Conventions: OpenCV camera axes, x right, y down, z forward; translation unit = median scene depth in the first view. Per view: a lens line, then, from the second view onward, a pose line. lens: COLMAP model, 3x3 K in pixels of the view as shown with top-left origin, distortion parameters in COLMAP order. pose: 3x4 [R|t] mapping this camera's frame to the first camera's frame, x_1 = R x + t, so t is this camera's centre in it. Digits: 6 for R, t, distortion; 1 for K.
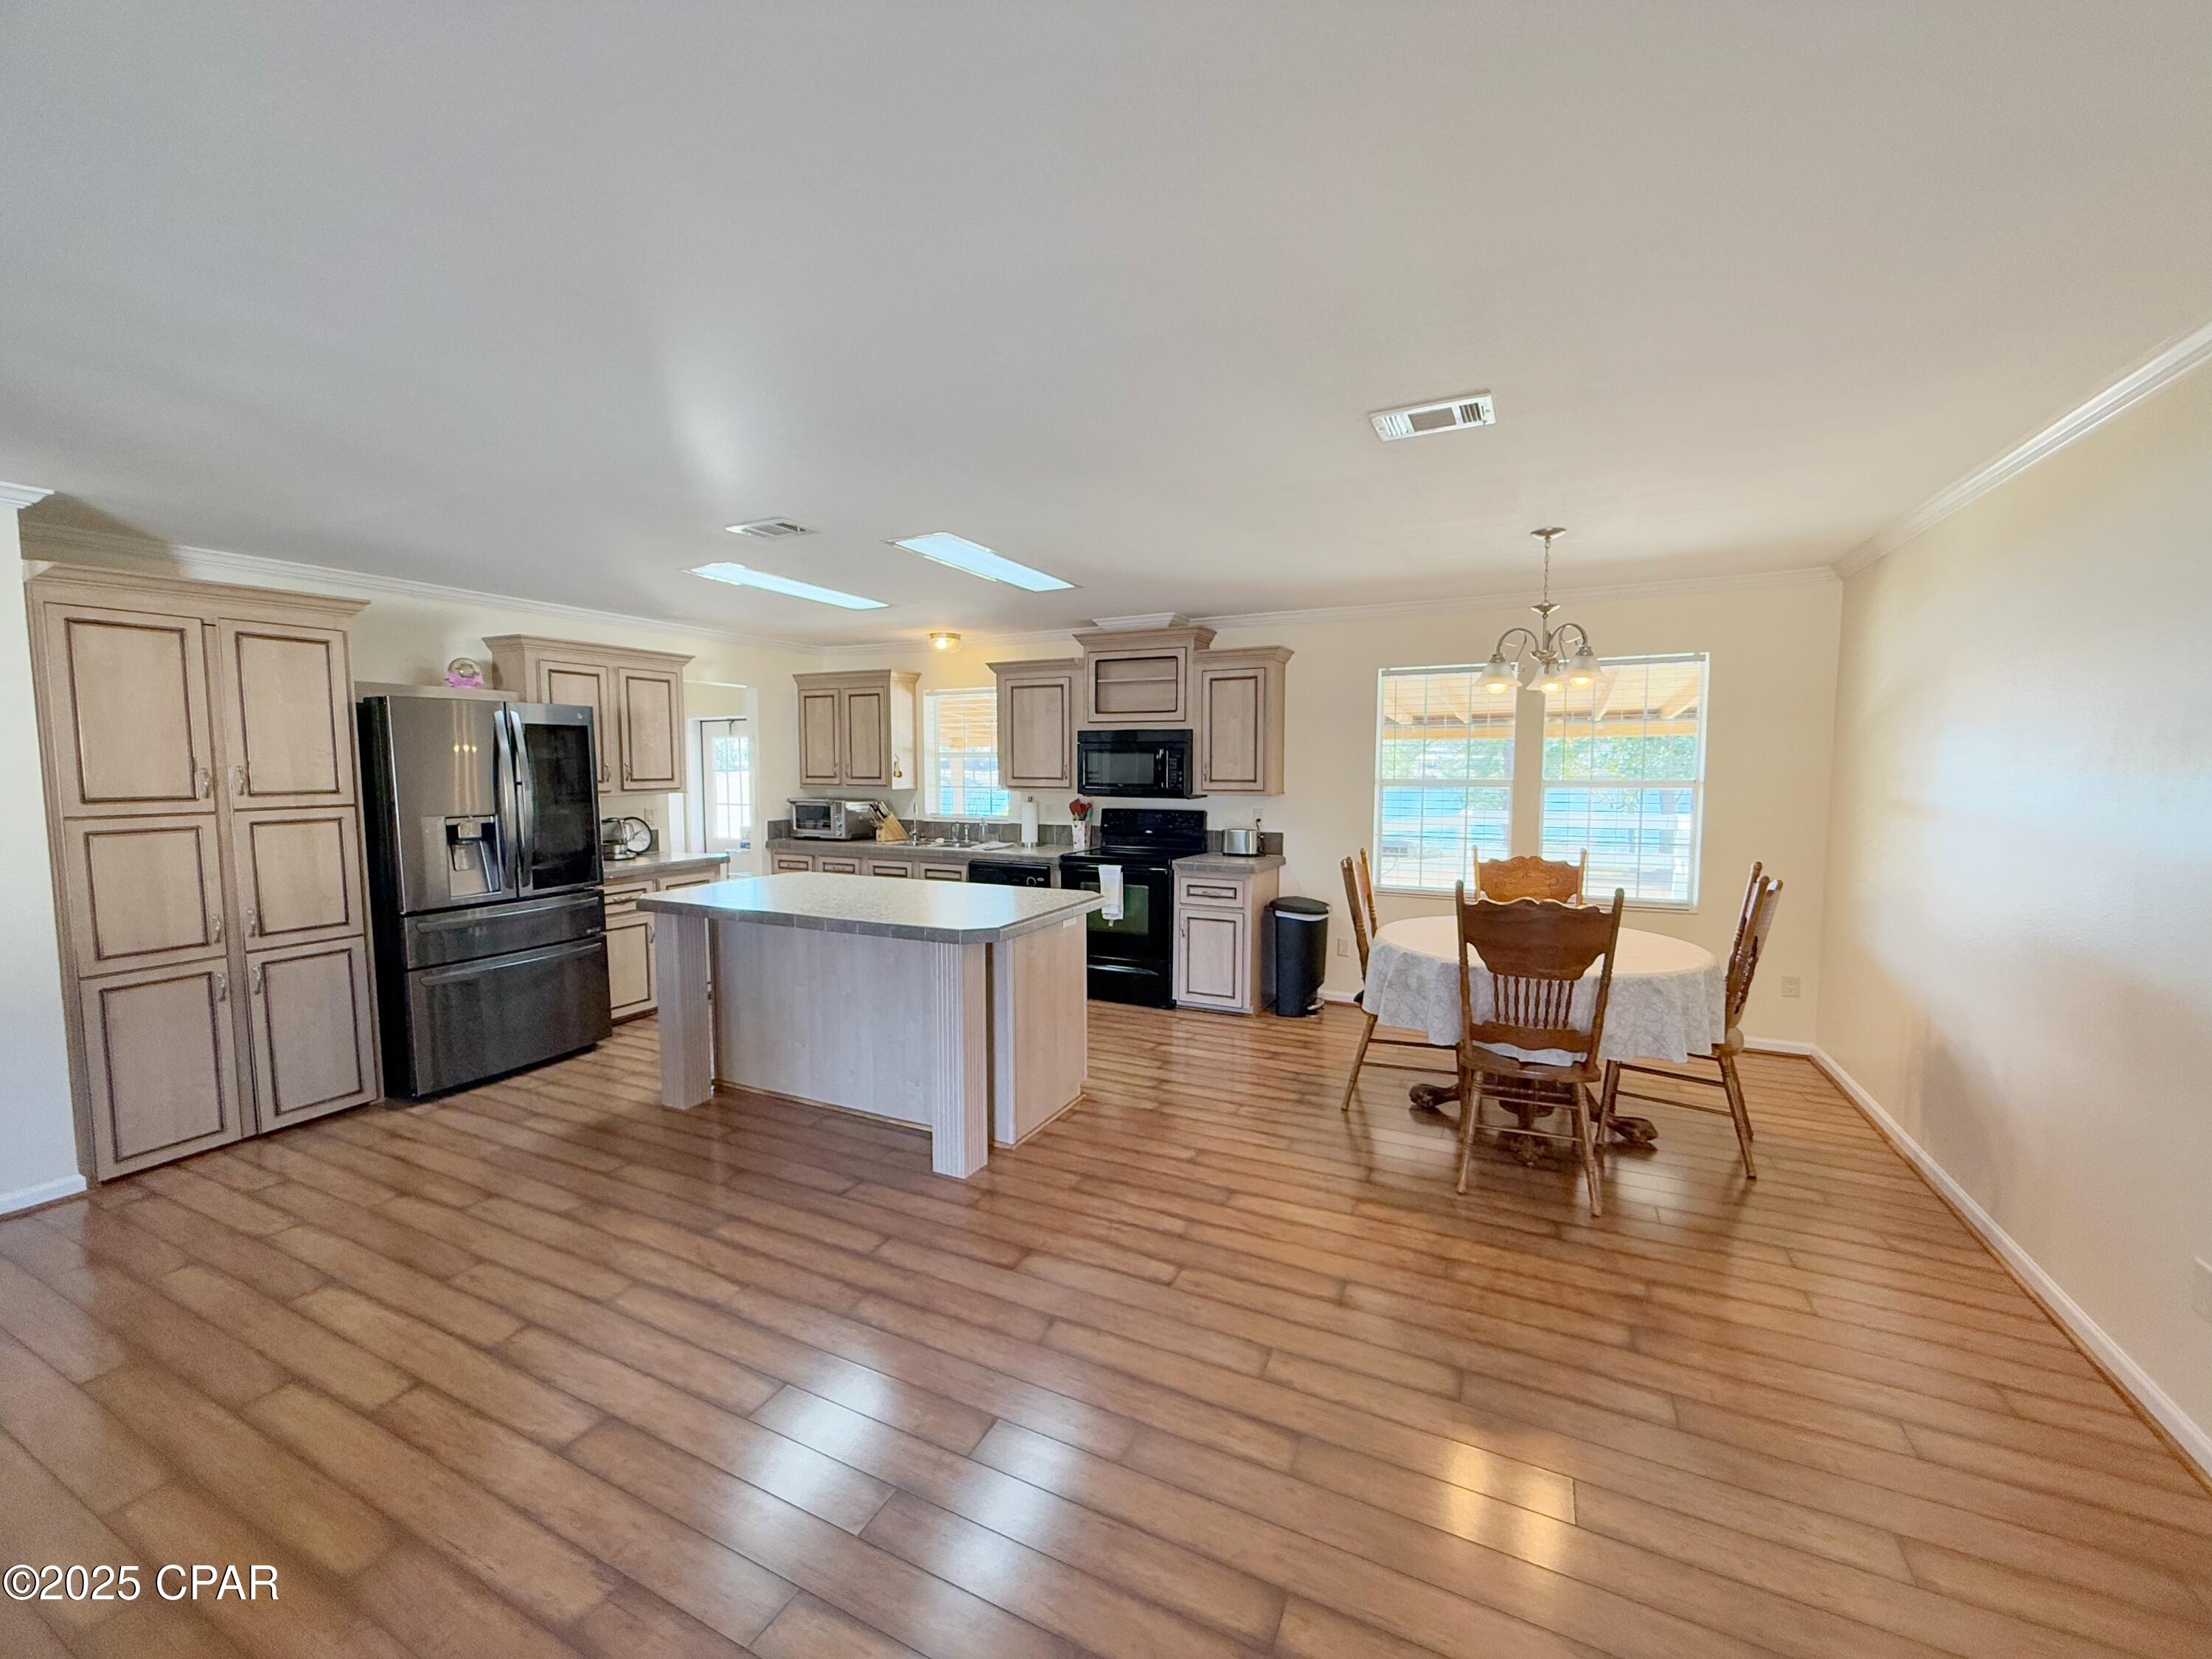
lens RADIAL K [[878.8, 0, 1099.5], [0, 878.8, 828.7], [0, 0, 1]] dist [-0.001047, 0.000086]
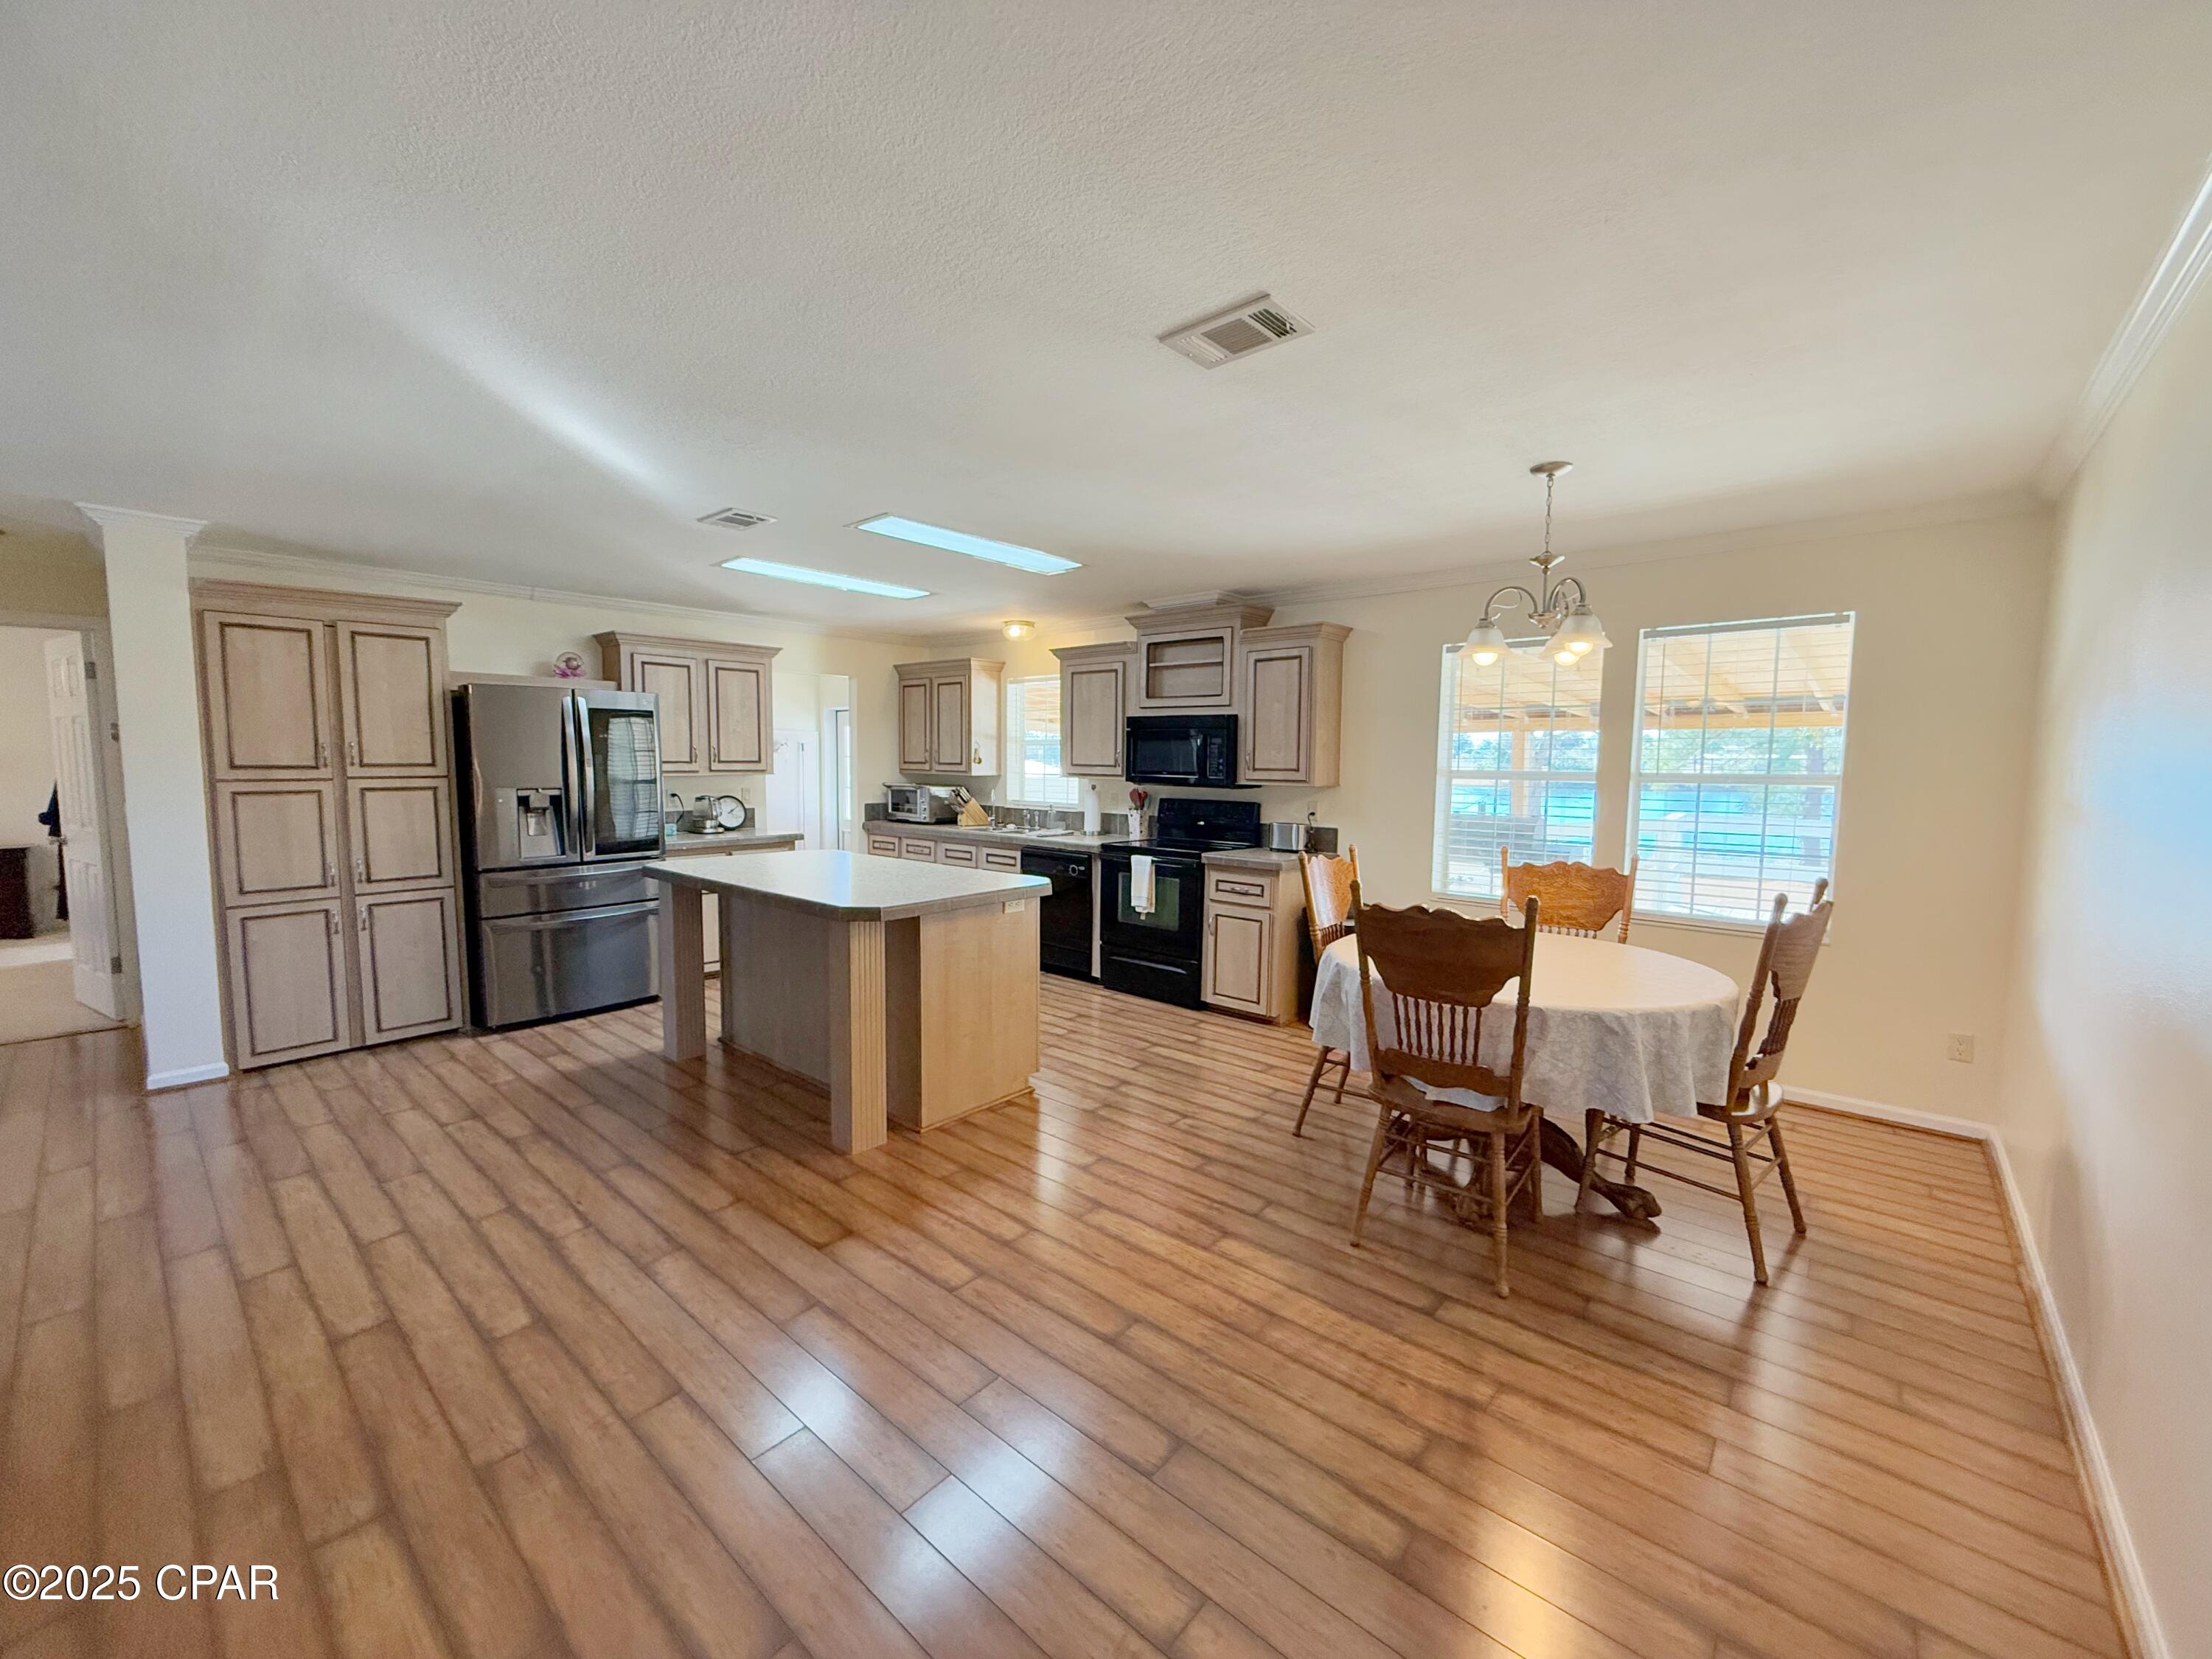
lens RADIAL K [[878.8, 0, 1099.2], [0, 878.8, 826.5], [0, 0, 1]] dist [-0.001047, 0.000086]
pose [[0.965386, 0.030444, -0.259044, 0.264284], [-0.029774, 0.999535, 0.006509, 0.005773], [0.259122, 0.001429, 0.965844, 0.073439]]
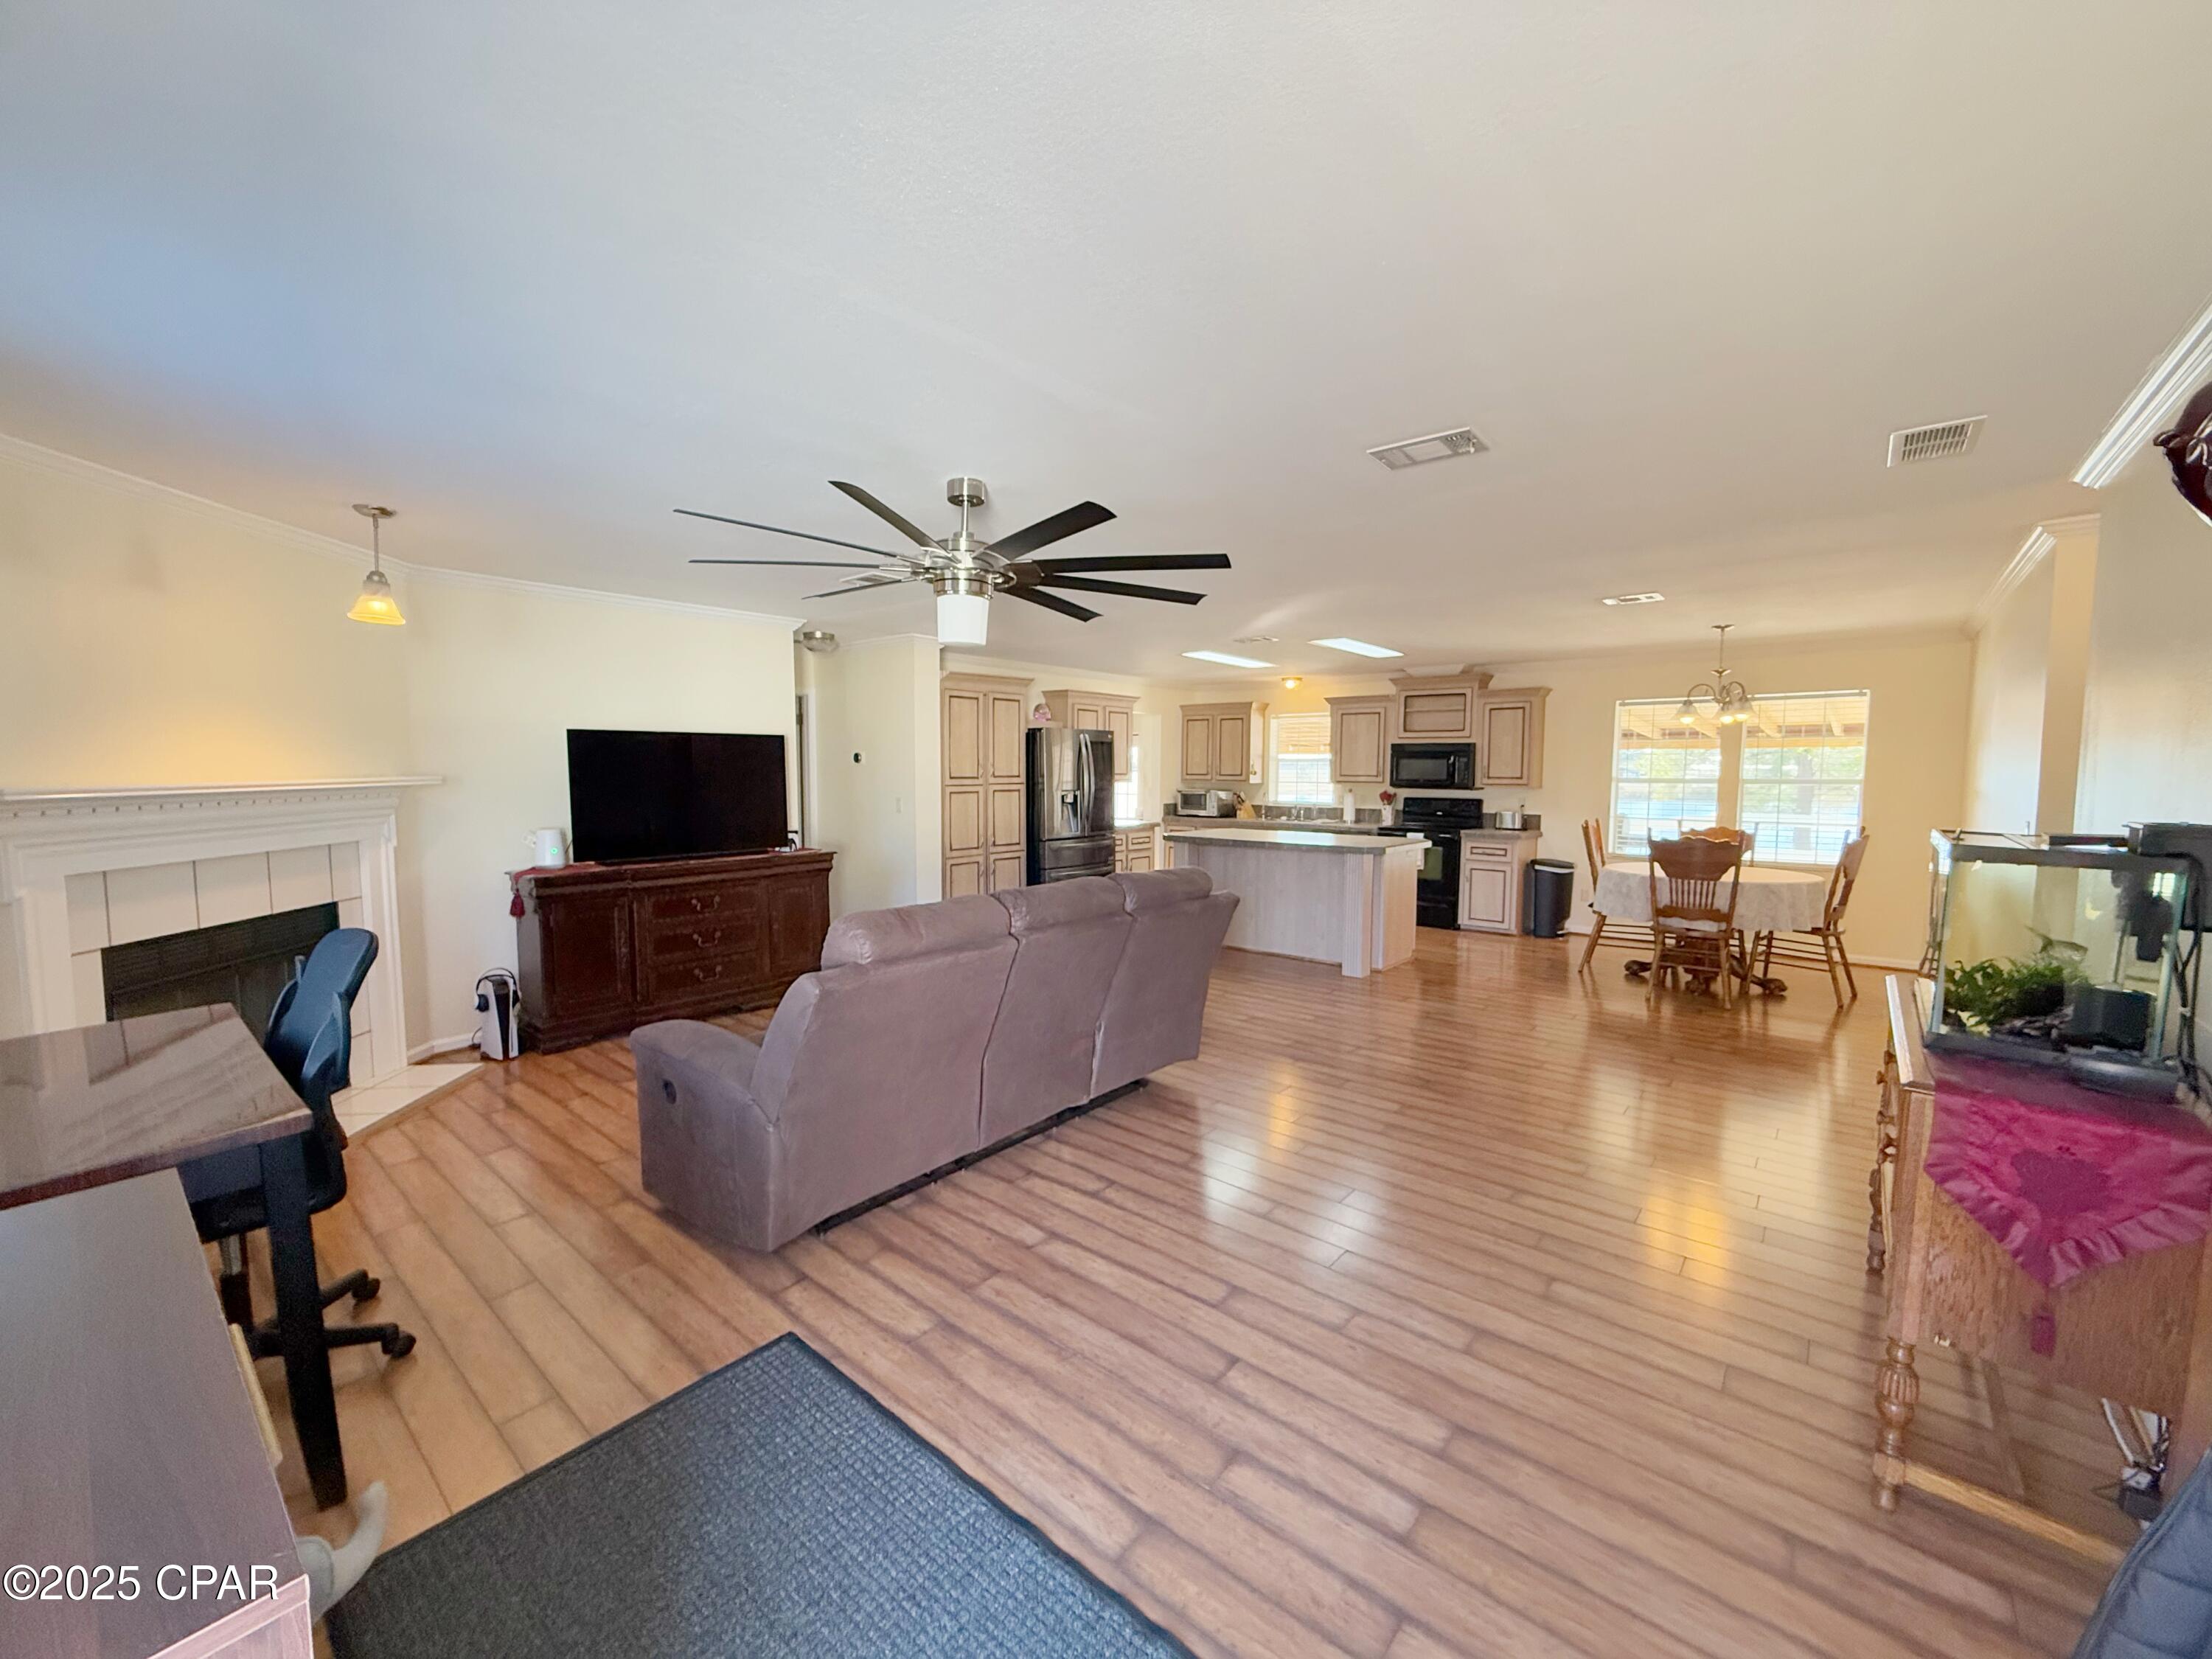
lens RADIAL K [[878.8, 0, 1098.6], [0, 878.8, 834.2], [0, 0, 1]] dist [-0.001047, 0.000086]
pose [[0.968775, 0.025456, -0.246631, -0.175885], [-0.025888, 0.999664, 0.001489, 0.068147], [0.246586, 0.004942, 0.969108, -0.732985]]
